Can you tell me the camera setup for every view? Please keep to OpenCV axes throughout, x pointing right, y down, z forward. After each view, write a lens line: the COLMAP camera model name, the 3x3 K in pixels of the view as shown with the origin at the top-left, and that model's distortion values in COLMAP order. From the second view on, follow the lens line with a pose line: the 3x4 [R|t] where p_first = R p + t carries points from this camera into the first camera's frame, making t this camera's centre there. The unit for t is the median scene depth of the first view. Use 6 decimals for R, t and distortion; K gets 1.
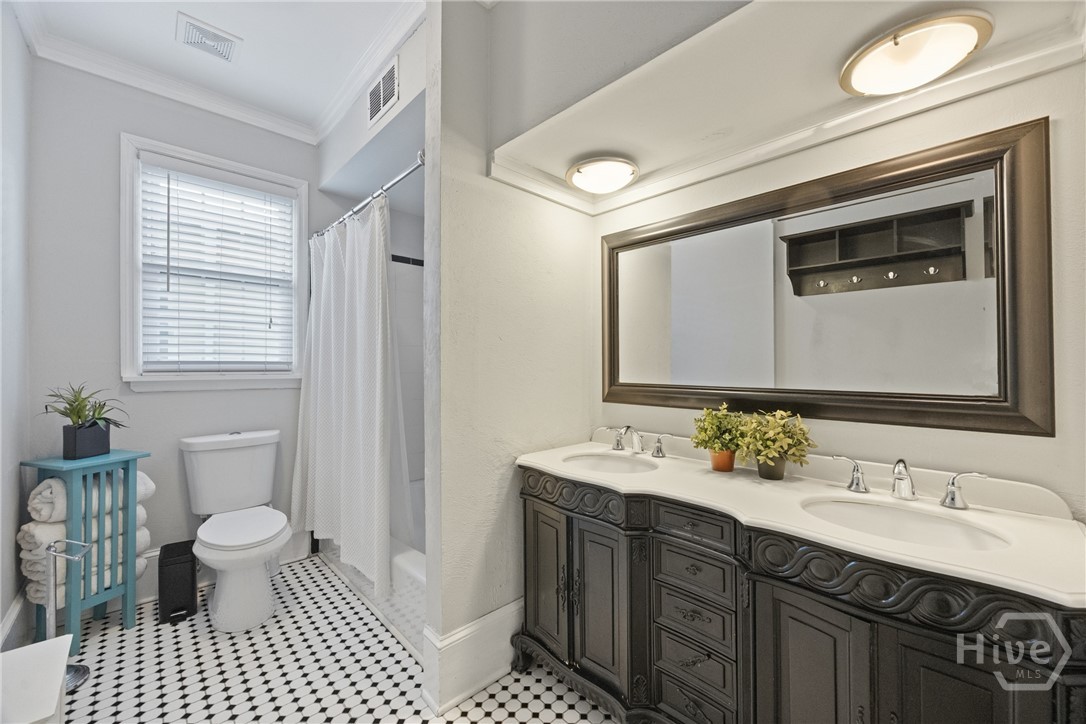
lens RADIAL K [[431.4, 0, 550.3], [0, 431.4, 364.2], [0, 0, 1]] dist [-0.001306, -0.000161]
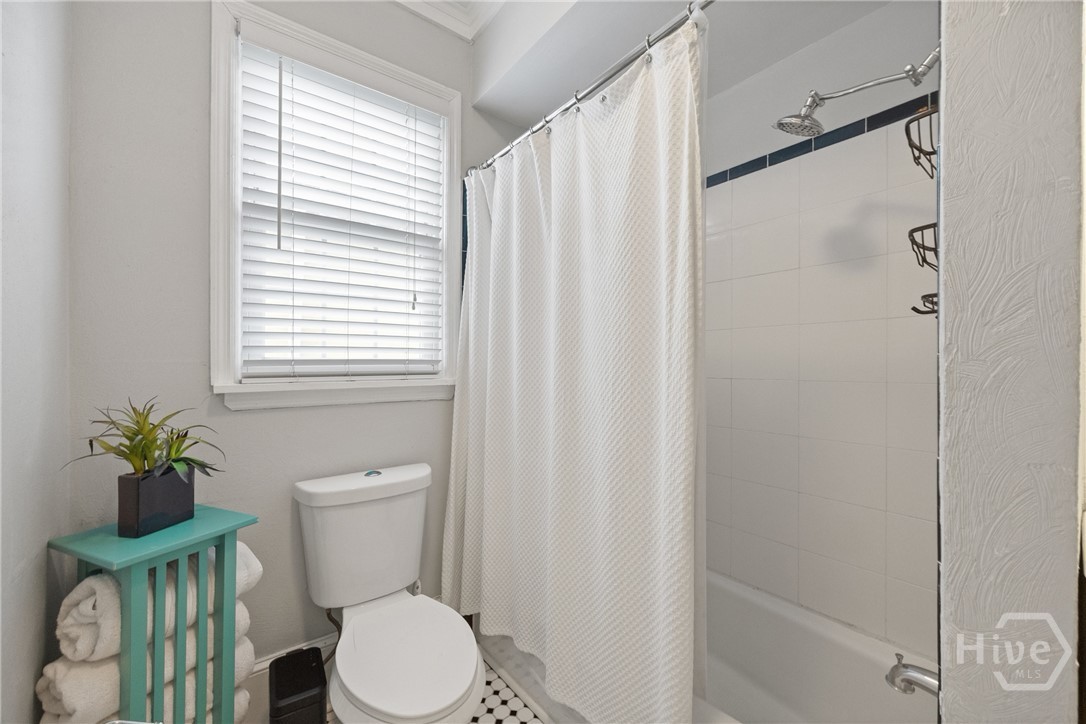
lens RADIAL K [[421.1, 0, 542.1], [0, 421.1, 356.9], [0, 0, 1]] dist [-0.012351, 0.004676]
pose [[0.993750, -0.001836, -0.111617, -0.455520], [0.001407, 0.999991, -0.003919, -0.009345], [0.111624, 0.003738, 0.993744, 0.454256]]
